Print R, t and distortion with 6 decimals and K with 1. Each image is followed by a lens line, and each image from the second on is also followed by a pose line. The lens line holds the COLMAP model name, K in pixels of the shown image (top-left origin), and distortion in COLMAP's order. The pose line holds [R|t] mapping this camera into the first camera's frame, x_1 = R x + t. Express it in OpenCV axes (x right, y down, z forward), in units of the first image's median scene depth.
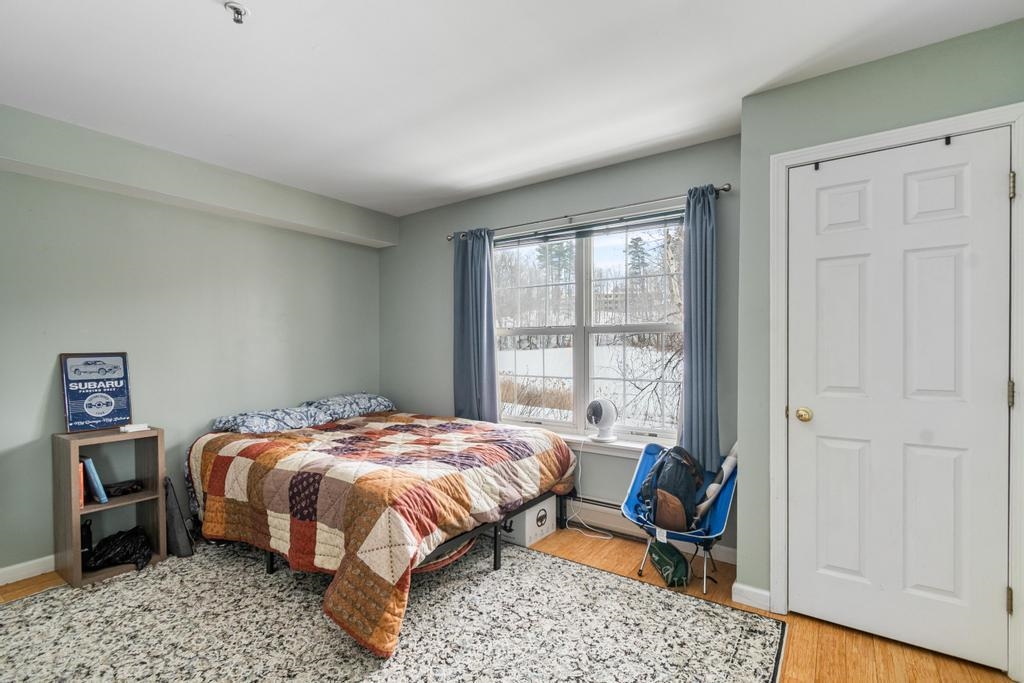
lens RADIAL K [[462.0, 0, 513.5], [0, 462.0, 345.9], [0, 0, 1]] dist [-0.000768, -0.000009]
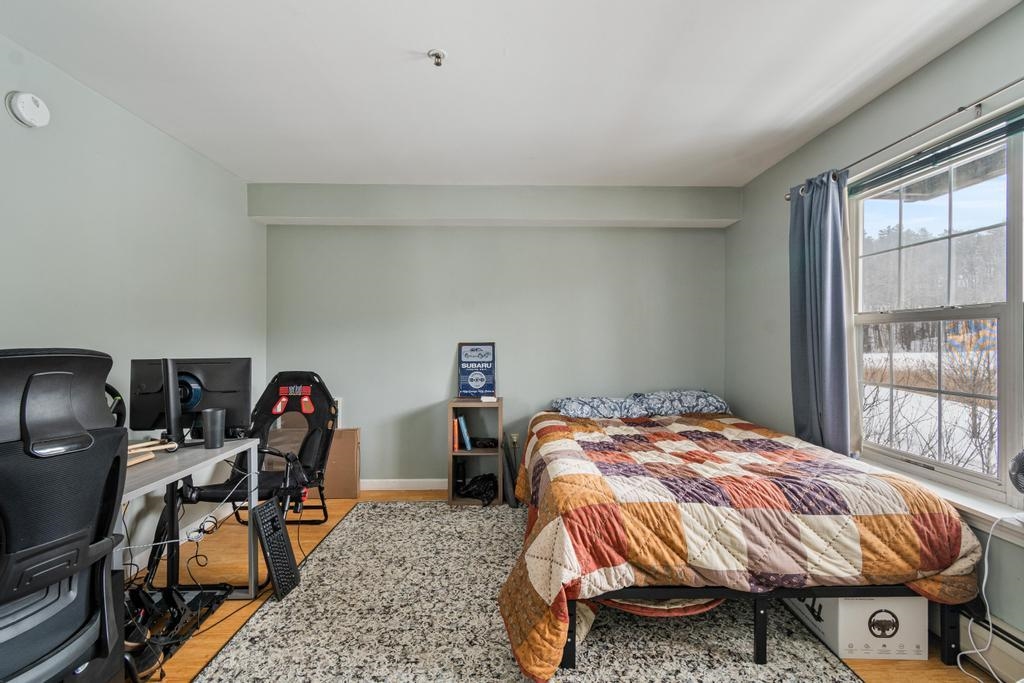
lens RADIAL K [[449.5, 0, 513.8], [0, 449.5, 335.0], [0, 0, 1]] dist [0.000212, -0.000541]
pose [[0.595903, -0.003453, -0.803049, 0.283203], [-0.003647, 0.999969, -0.007005, 0.000999], [0.803048, 0.007103, 0.595872, 0.299939]]
